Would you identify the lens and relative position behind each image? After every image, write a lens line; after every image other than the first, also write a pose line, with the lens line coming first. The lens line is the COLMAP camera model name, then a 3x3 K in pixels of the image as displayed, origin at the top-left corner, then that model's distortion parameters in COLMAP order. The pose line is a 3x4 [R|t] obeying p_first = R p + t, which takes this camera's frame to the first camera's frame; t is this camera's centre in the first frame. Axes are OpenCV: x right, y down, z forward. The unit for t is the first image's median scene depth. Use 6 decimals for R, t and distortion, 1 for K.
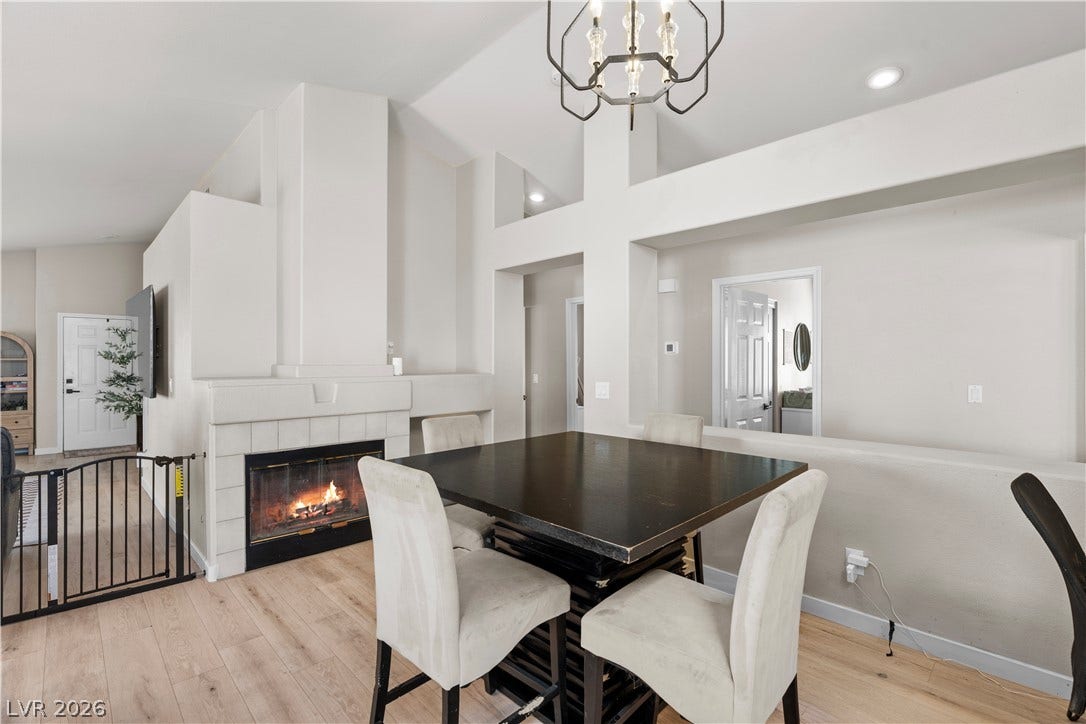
lens RADIAL K [[494.1, 0, 541.5], [0, 494.1, 363.1], [0, 0, 1]] dist [-0.003528, 0.001324]
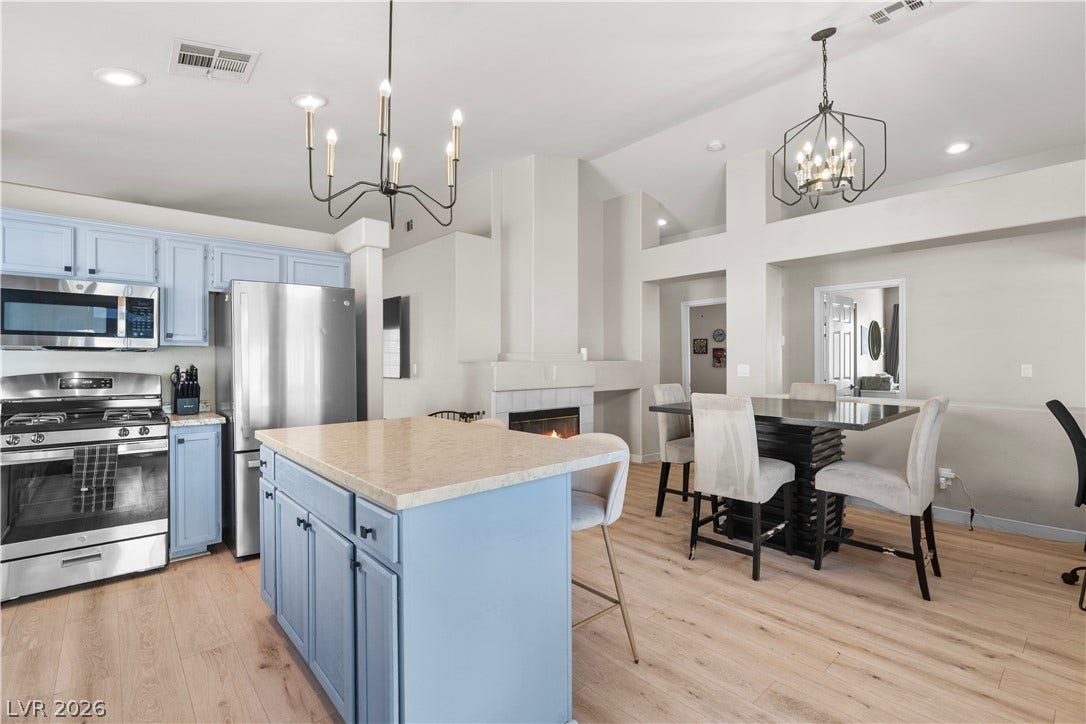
lens RADIAL K [[494.1, 0, 548.6], [0, 494.1, 360.3], [0, 0, 1]] dist [-0.003528, 0.001324]
pose [[0.998845, -0.002984, -0.047948, -0.338226], [0.002871, 0.999993, -0.002430, 0.027090], [0.047955, 0.002289, 0.998847, -0.383725]]
